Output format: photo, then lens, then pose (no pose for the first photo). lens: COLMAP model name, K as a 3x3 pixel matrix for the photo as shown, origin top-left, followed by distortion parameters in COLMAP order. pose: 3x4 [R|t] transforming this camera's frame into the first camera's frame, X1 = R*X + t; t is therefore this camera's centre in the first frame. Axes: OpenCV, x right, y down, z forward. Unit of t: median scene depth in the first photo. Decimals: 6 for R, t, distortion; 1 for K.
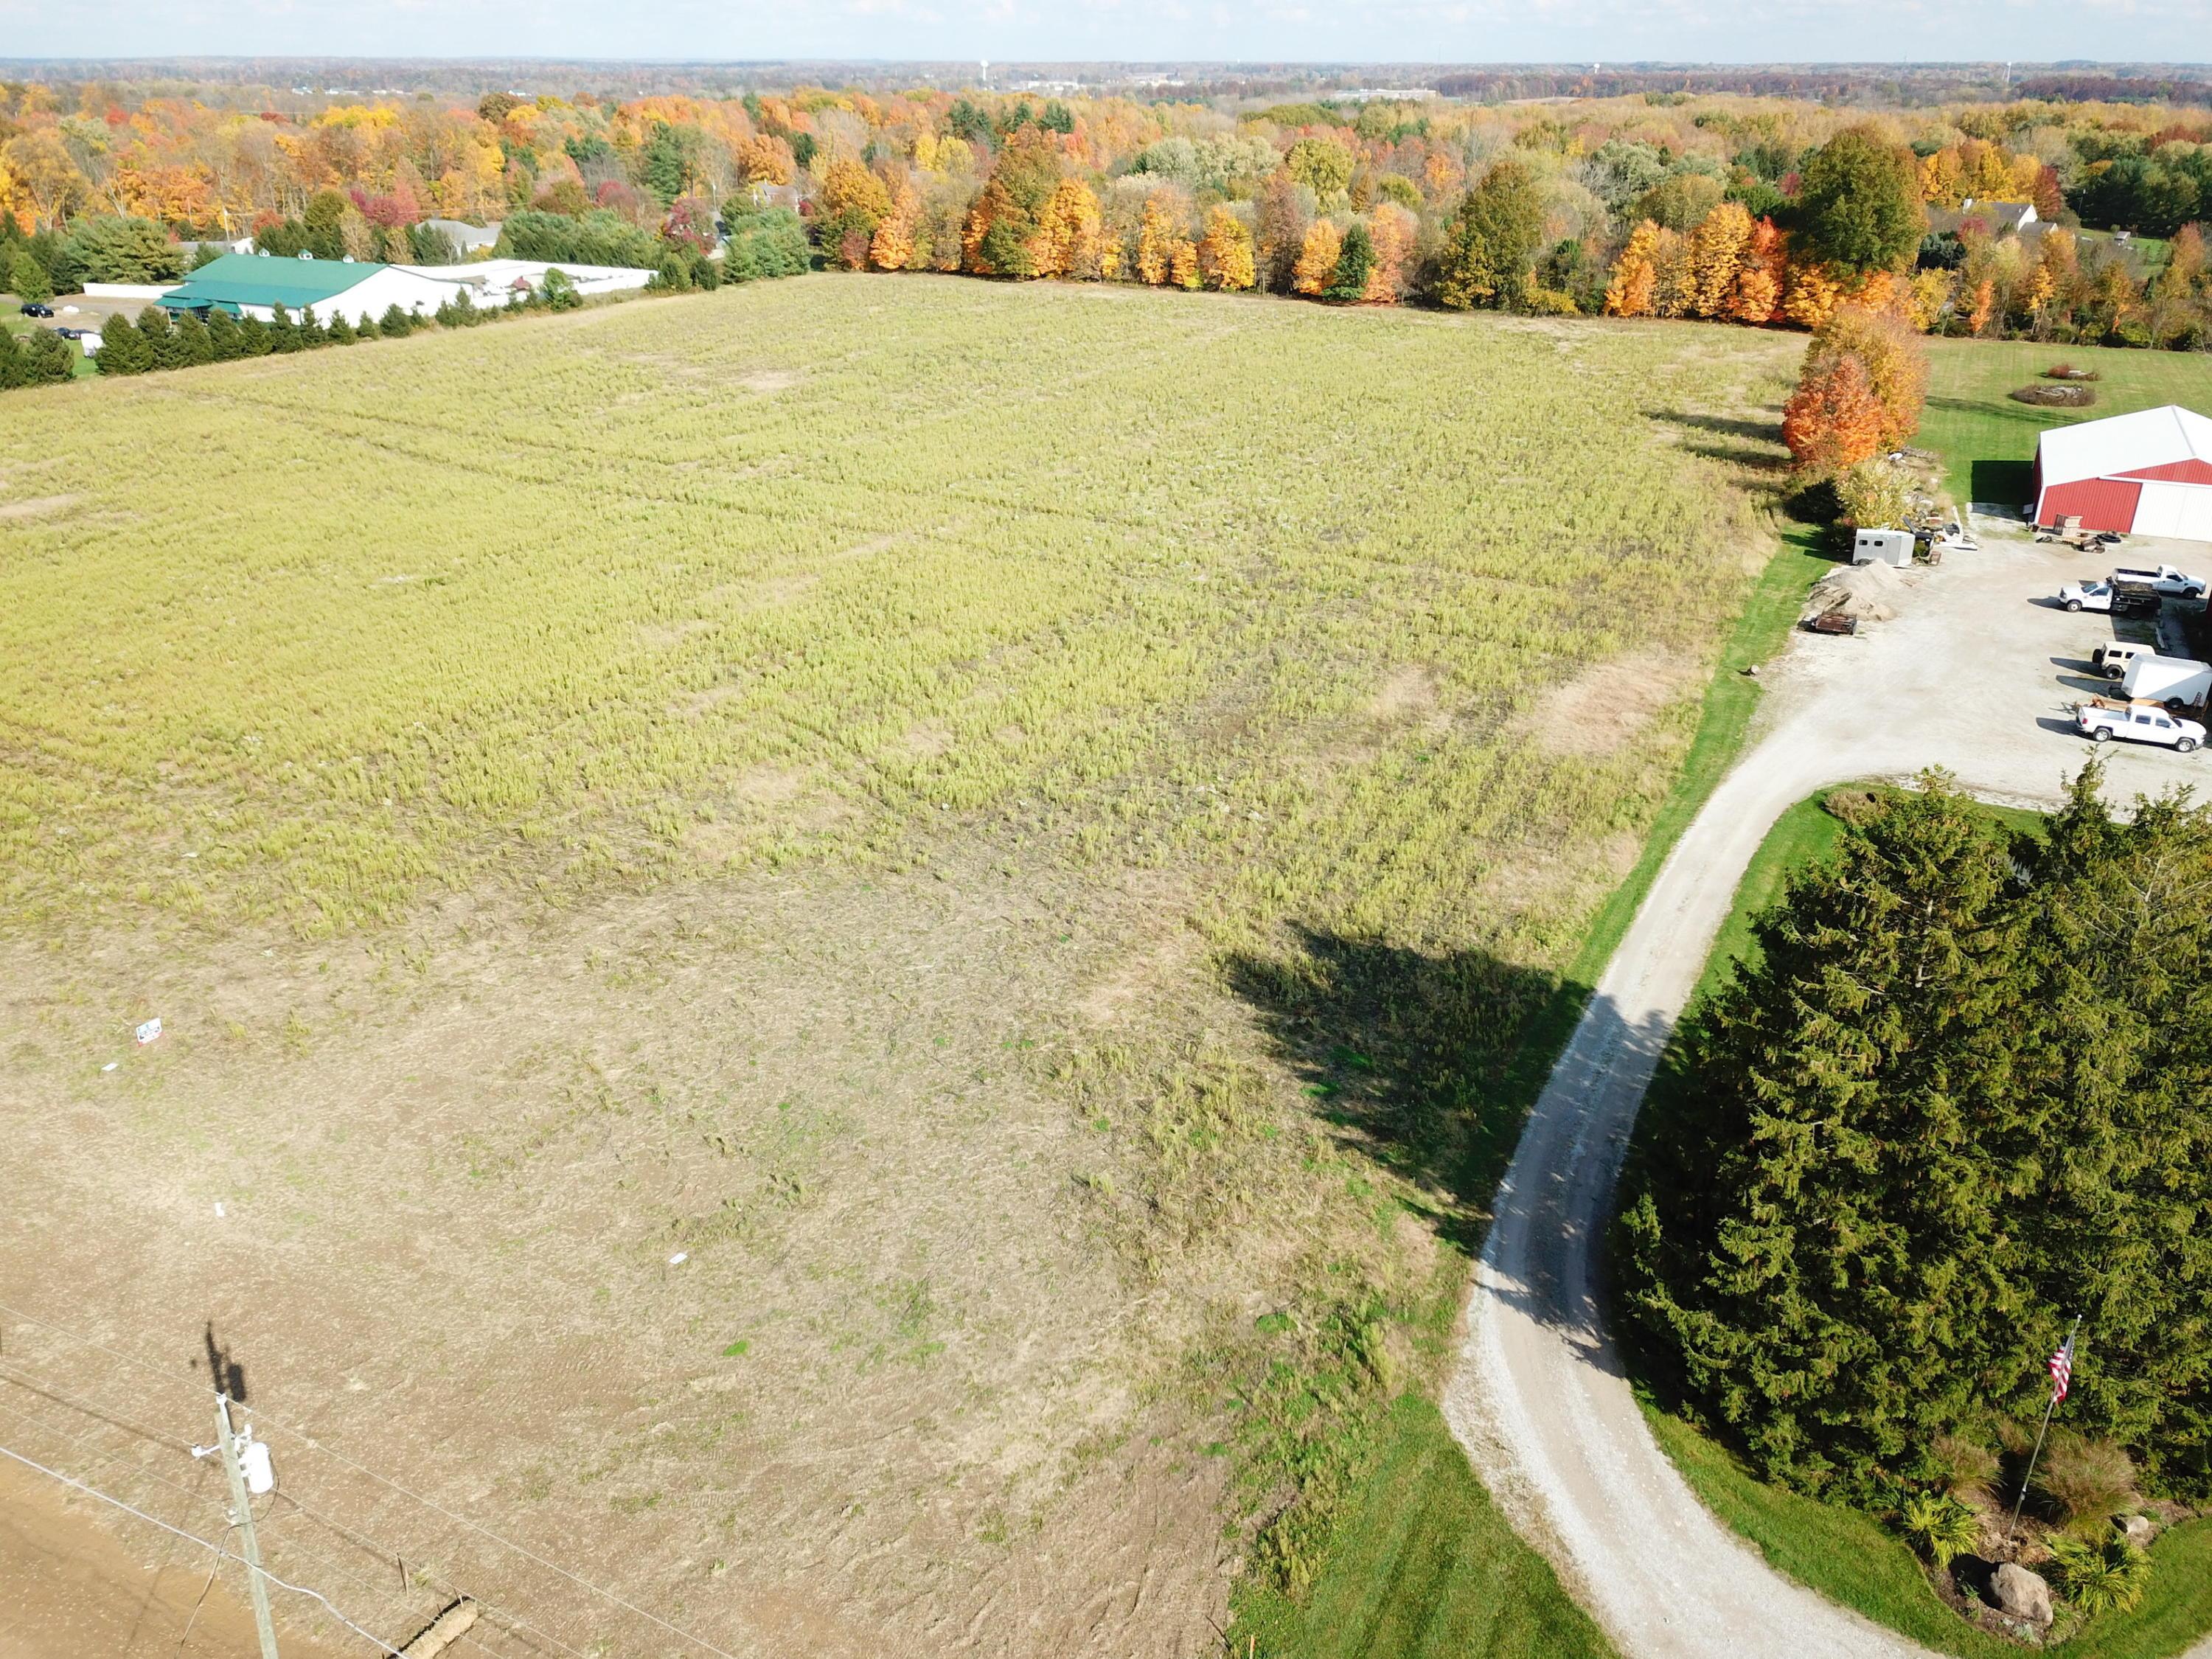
lens RADIAL K [[1673.4, 0, 1093.1], [0, 1673.4, 811.9], [0, 0, 1]] dist [0.010577, -0.005322]
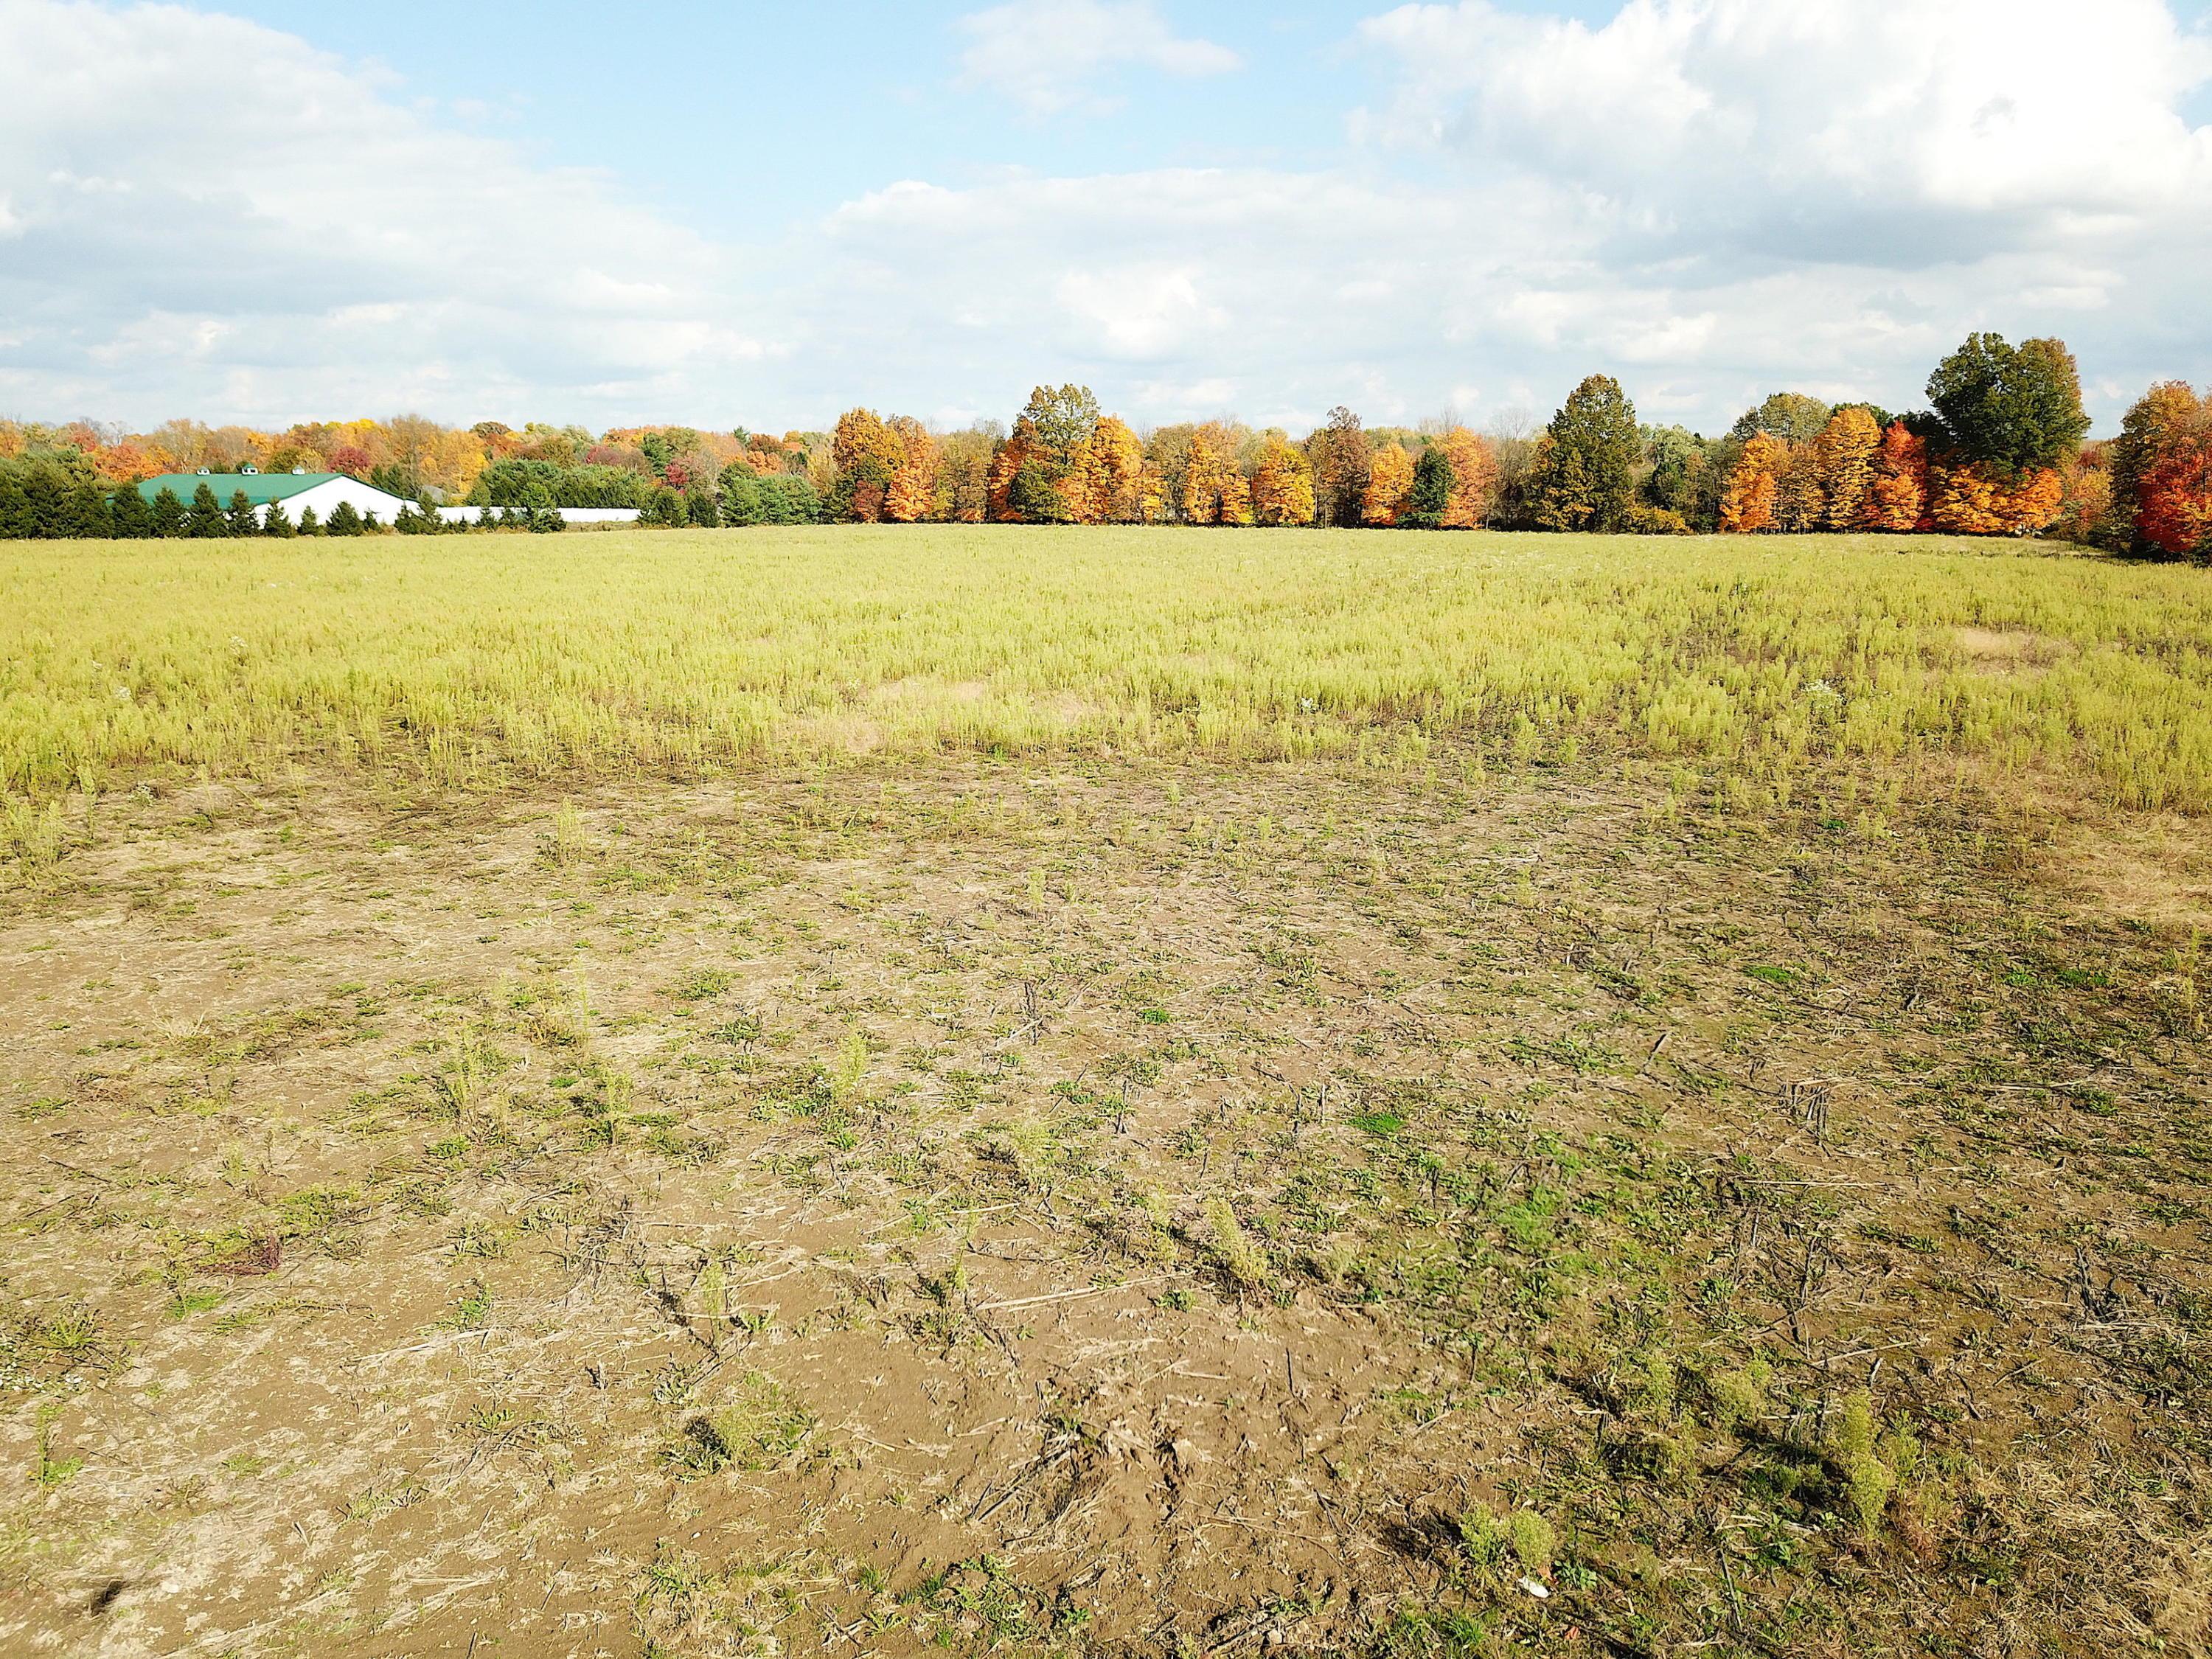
lens RADIAL K [[1673.4, 0, 1109.9], [0, 1673.4, 824.8], [0, 0, 1]] dist [0.010577, -0.005322]
pose [[0.999426, -0.004868, 0.033512, -0.048526], [0.011843, 0.977368, -0.211214, 0.038911], [-0.031726, 0.211490, 0.976865, 0.162087]]
